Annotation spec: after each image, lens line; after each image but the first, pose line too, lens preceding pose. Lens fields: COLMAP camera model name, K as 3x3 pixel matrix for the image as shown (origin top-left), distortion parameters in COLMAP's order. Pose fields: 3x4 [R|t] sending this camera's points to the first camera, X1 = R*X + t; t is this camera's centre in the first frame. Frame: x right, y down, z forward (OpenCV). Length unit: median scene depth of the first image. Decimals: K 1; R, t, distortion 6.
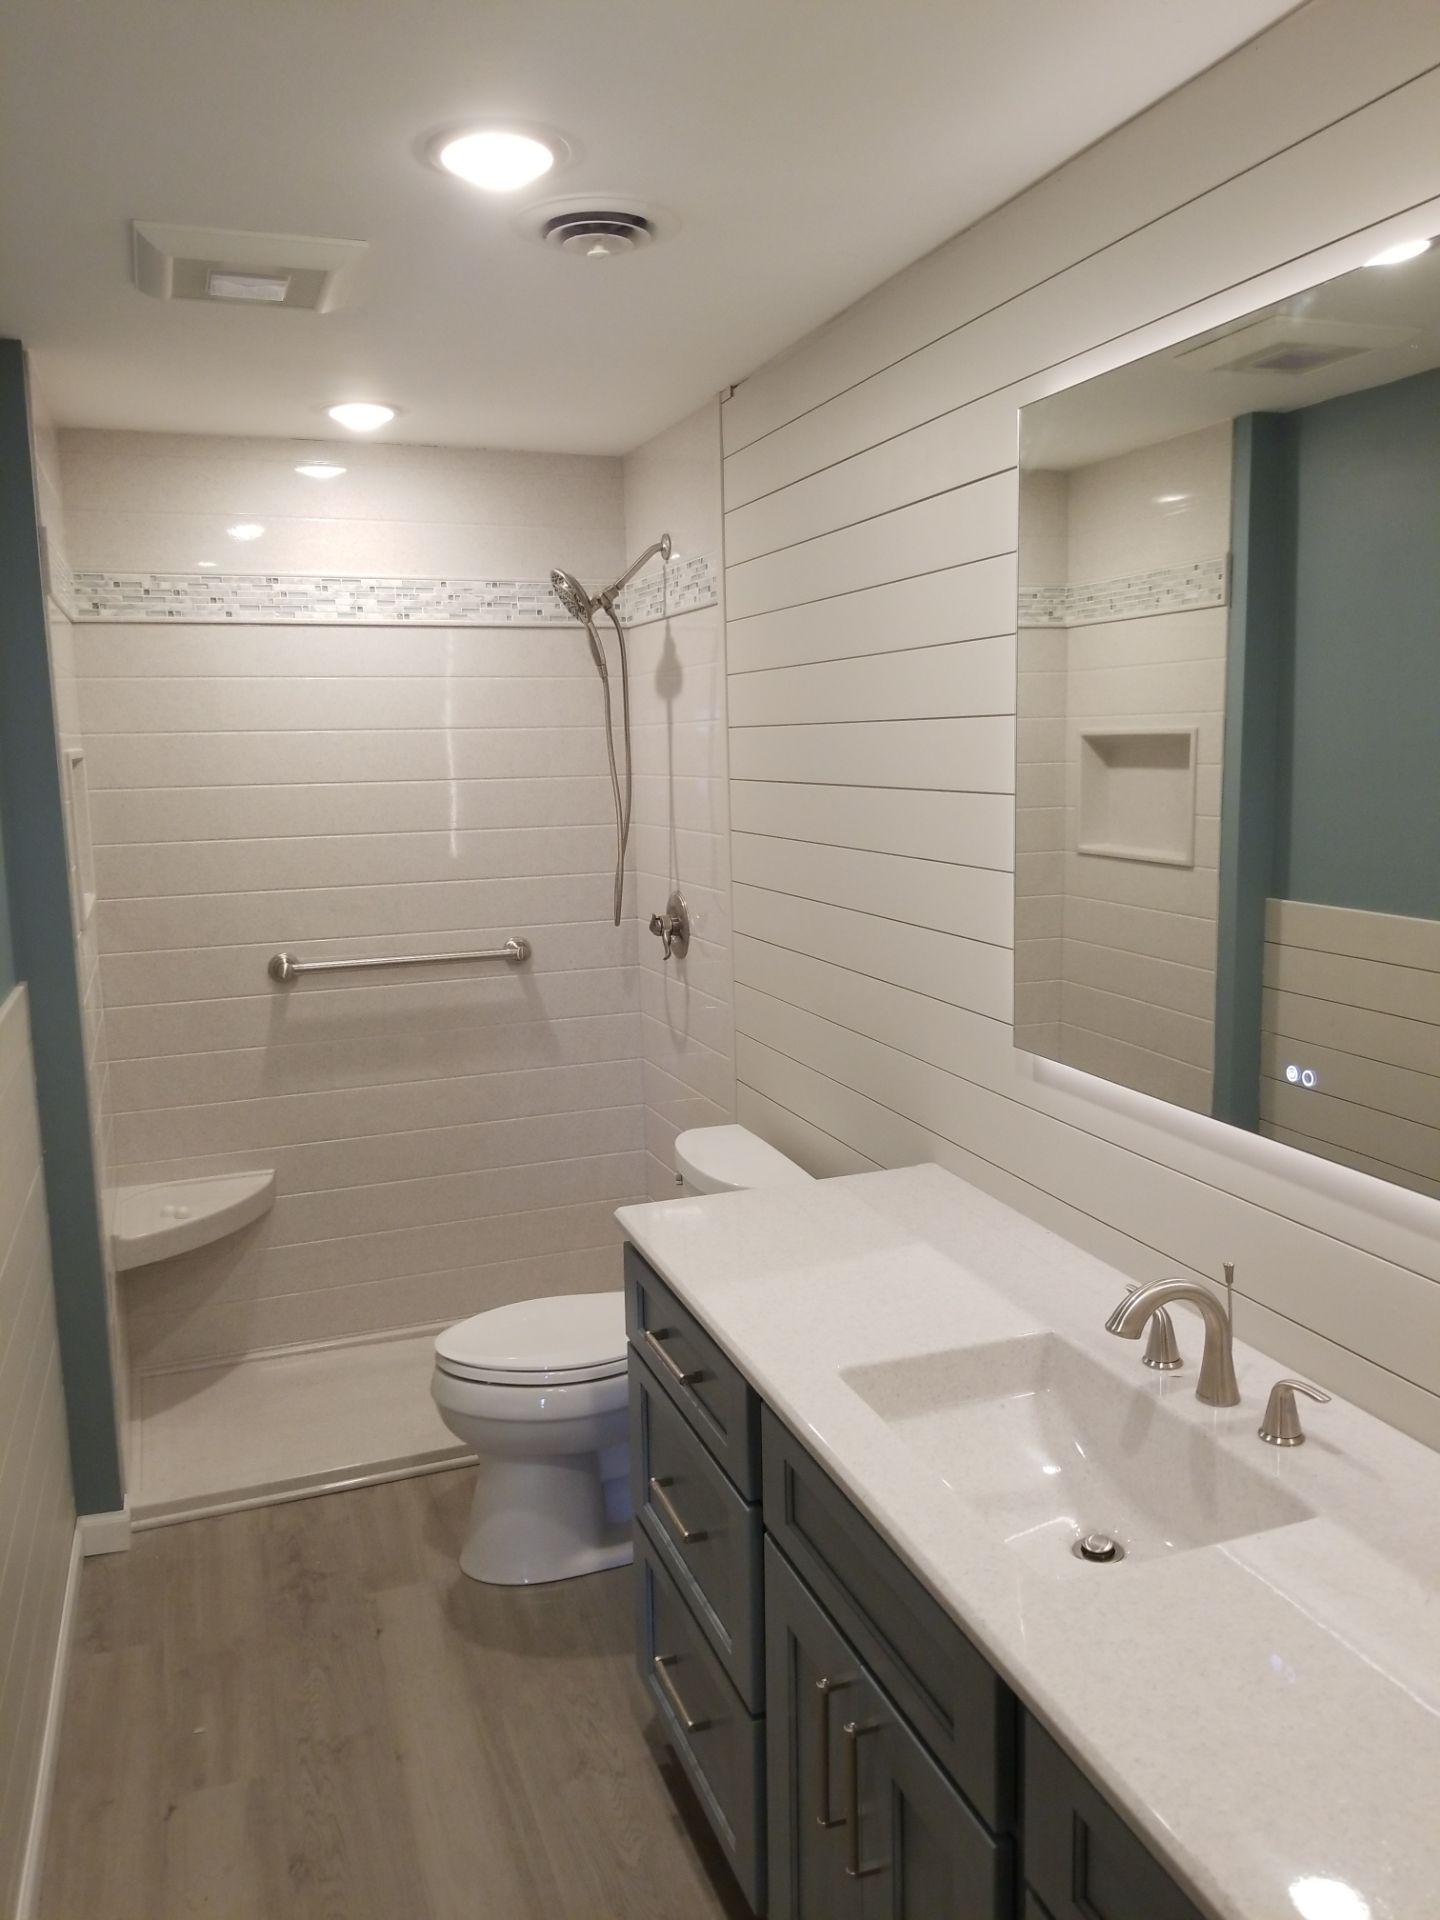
lens RADIAL K [[1499.8, 0, 729.7], [0, 1499.8, 942.7], [0, 0, 1]] dist [0.075069, -0.134814]
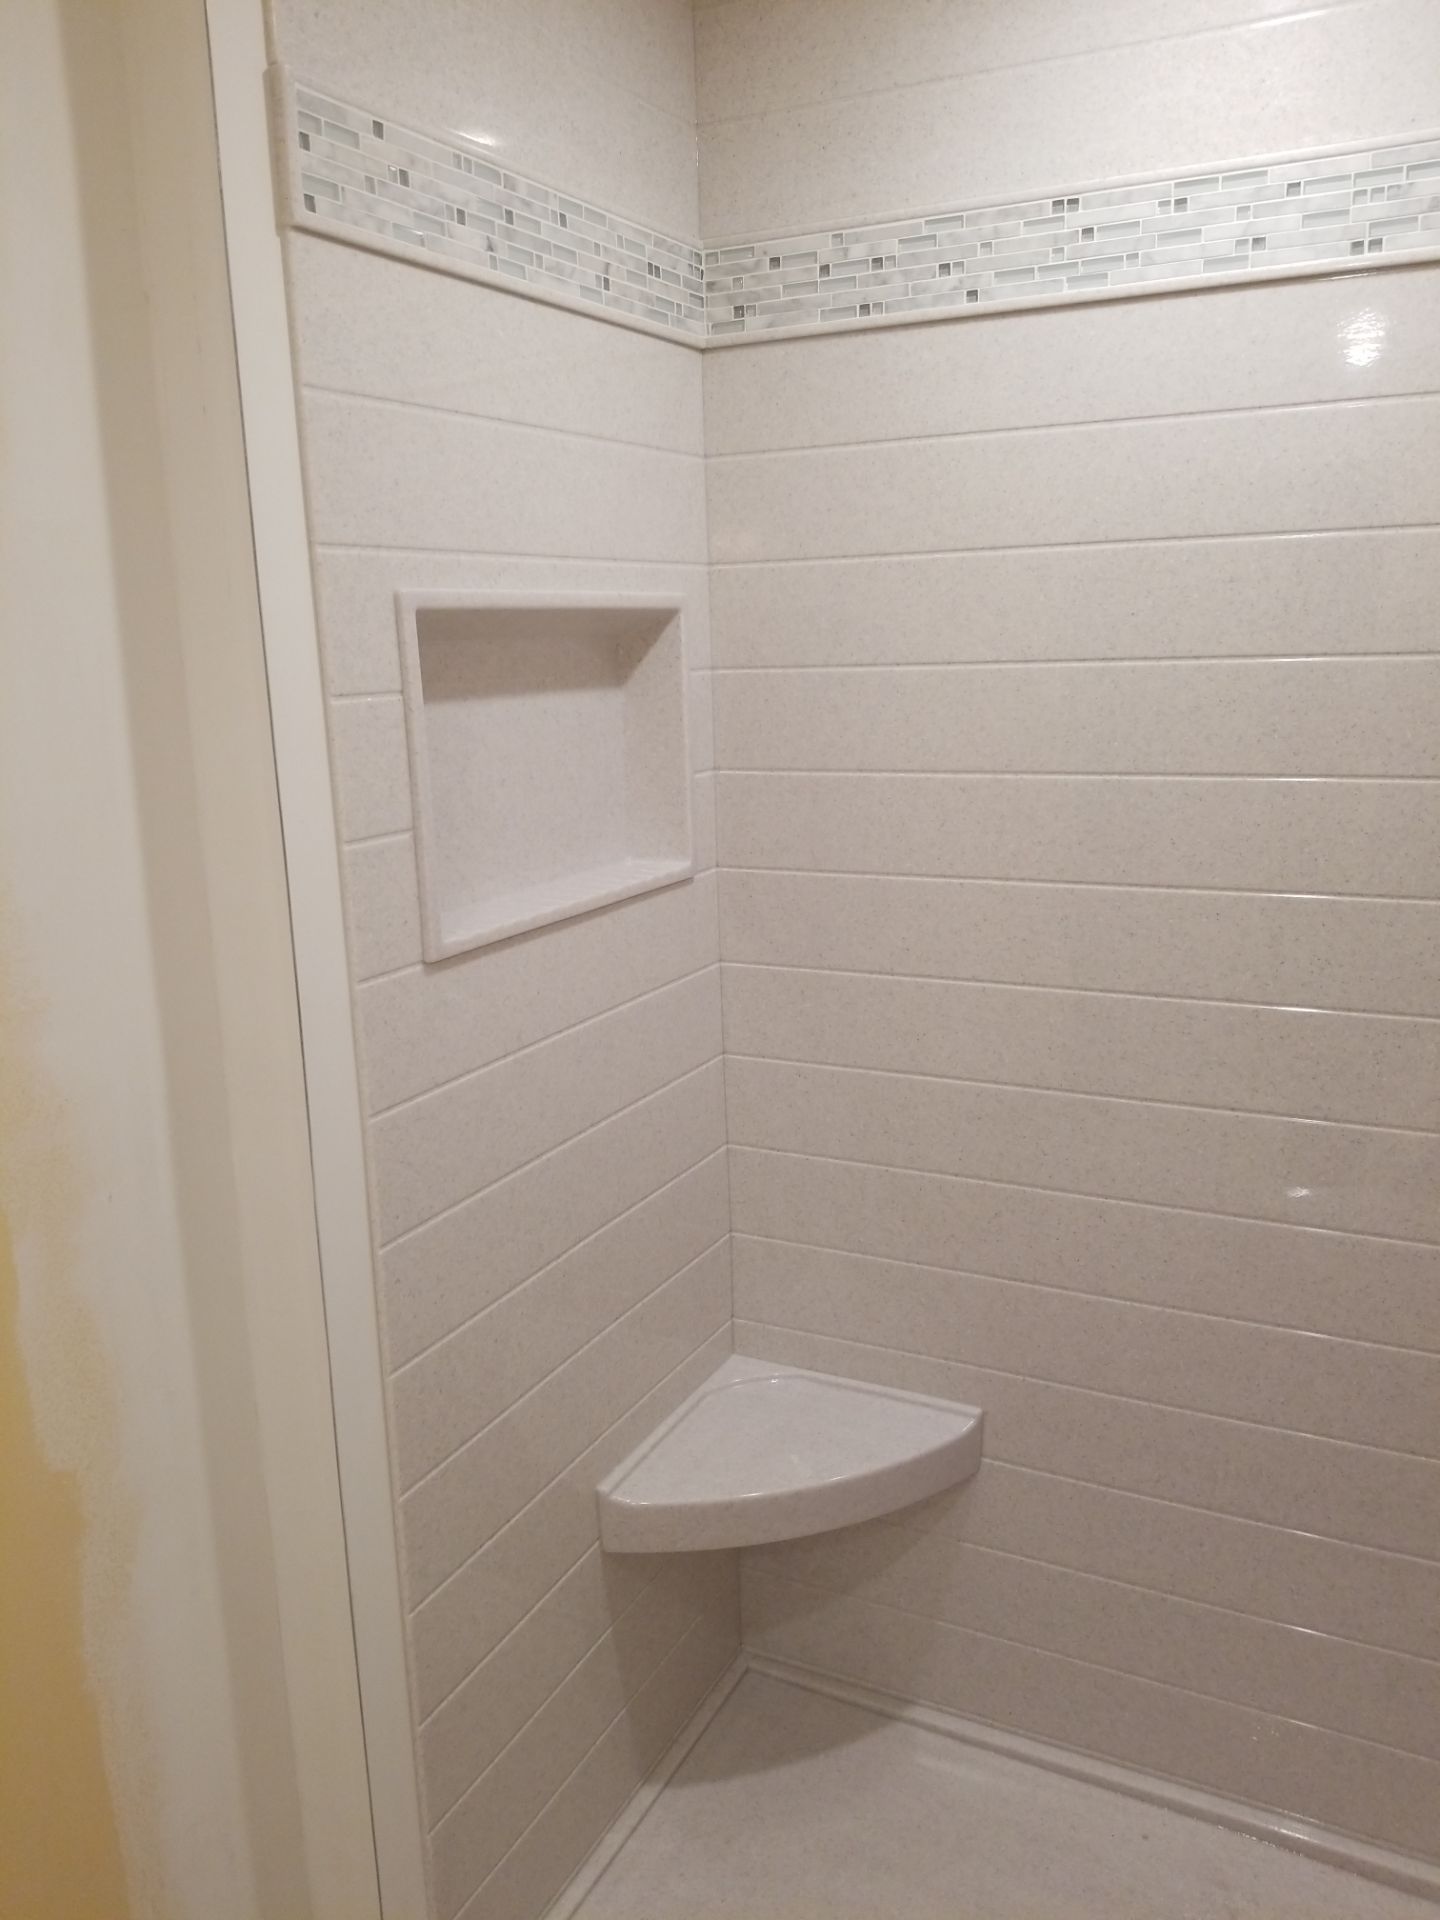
lens RADIAL K [[1499.8, 0, 727.6], [0, 1499.8, 945.2], [0, 0, 1]] dist [0.075069, -0.134814]
pose [[0.669315, 0.154532, -0.726731, -0.006634], [-0.086210, 0.987677, 0.130621, -0.070326], [0.737960, -0.024776, 0.674389, 0.606043]]
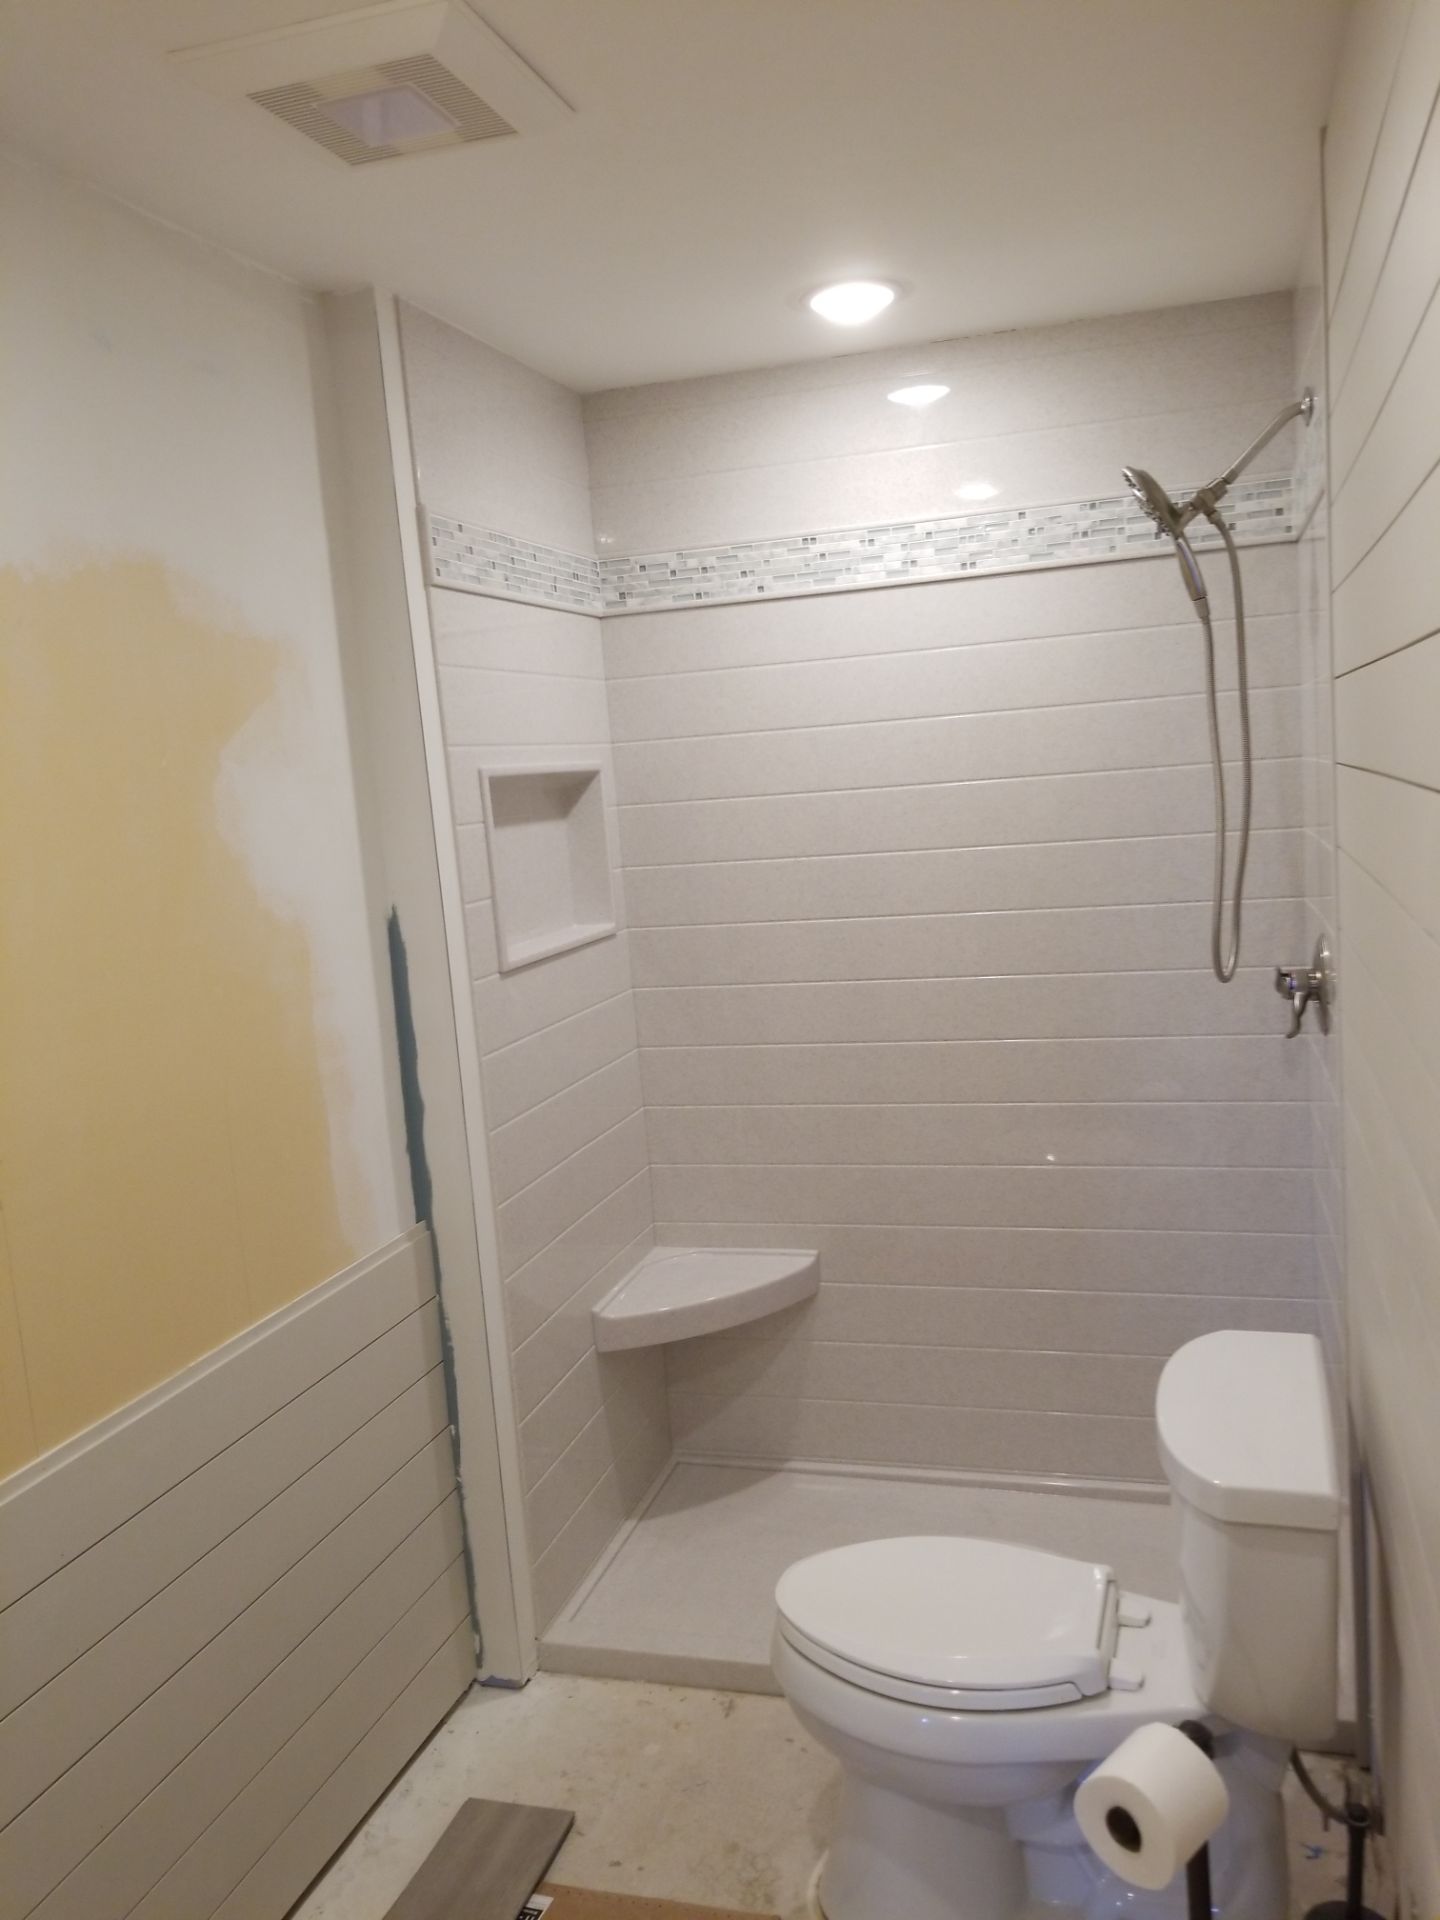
lens RADIAL K [[1490.7, 0, 764.4], [0, 1490.7, 970.7], [0, 0, 1]] dist [0.089374, -0.016809]
pose [[0.802470, 0.043733, -0.595088, 0.167941], [-0.024729, 0.998891, 0.040061, -0.039210], [0.596180, -0.017432, 0.802661, 0.326976]]
